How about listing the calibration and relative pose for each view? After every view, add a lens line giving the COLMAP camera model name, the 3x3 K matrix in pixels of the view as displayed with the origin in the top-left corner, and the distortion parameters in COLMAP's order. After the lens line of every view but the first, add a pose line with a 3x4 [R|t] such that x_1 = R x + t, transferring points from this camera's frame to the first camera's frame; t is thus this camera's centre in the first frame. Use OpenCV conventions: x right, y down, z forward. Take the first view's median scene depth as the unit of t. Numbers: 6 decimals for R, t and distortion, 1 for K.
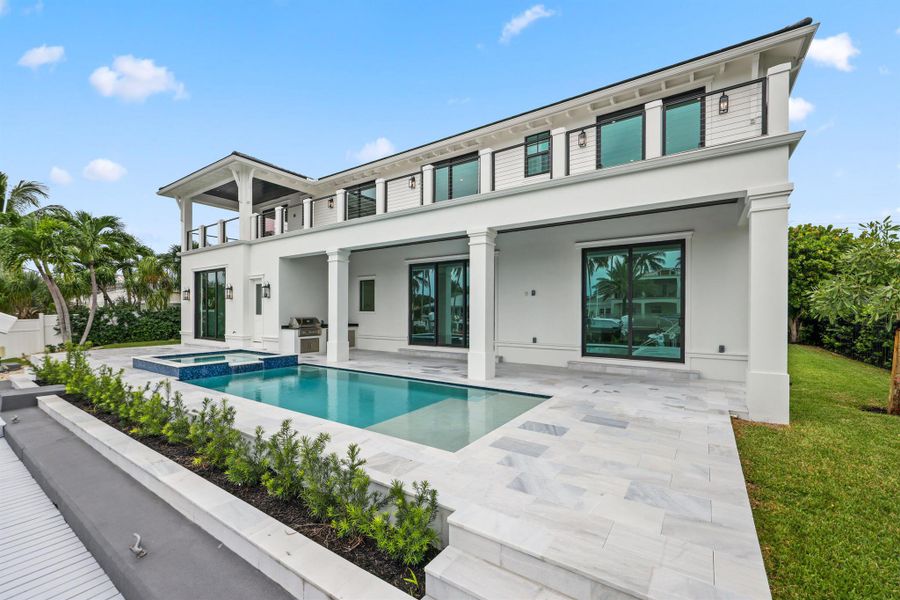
lens RADIAL K [[410.4, 0, 450.0], [0, 410.4, 300.0], [0, 0, 1]] dist [0.000377, 0.000160]
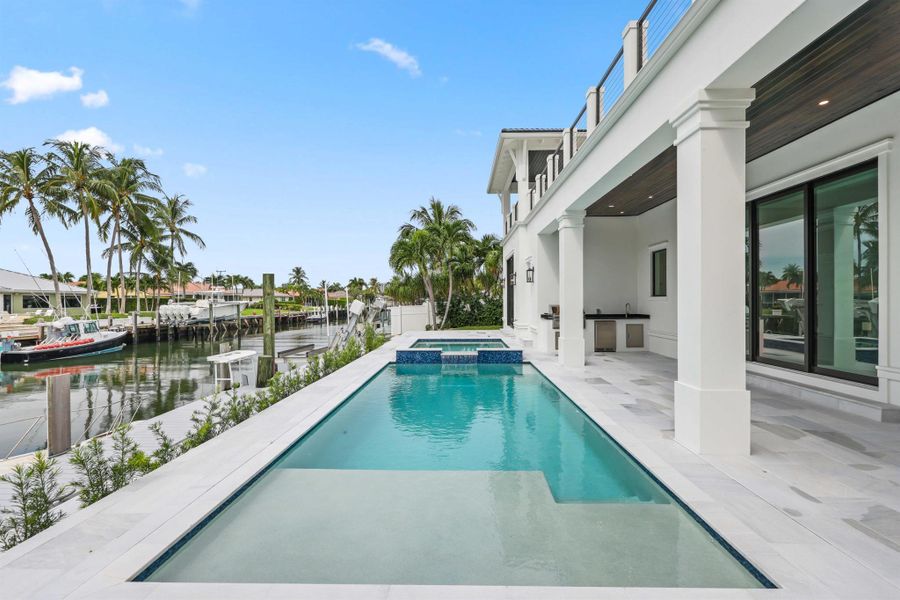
lens RADIAL K [[410.4, 0, 450.0], [0, 410.4, 300.0], [0, 0, 1]] dist [0.000377, 0.000160]
pose [[0.493332, -0.005337, -0.869825, 0.225377], [0.029468, 0.999510, 0.010581, 0.016621], [0.869342, -0.030851, 0.493247, 0.394829]]
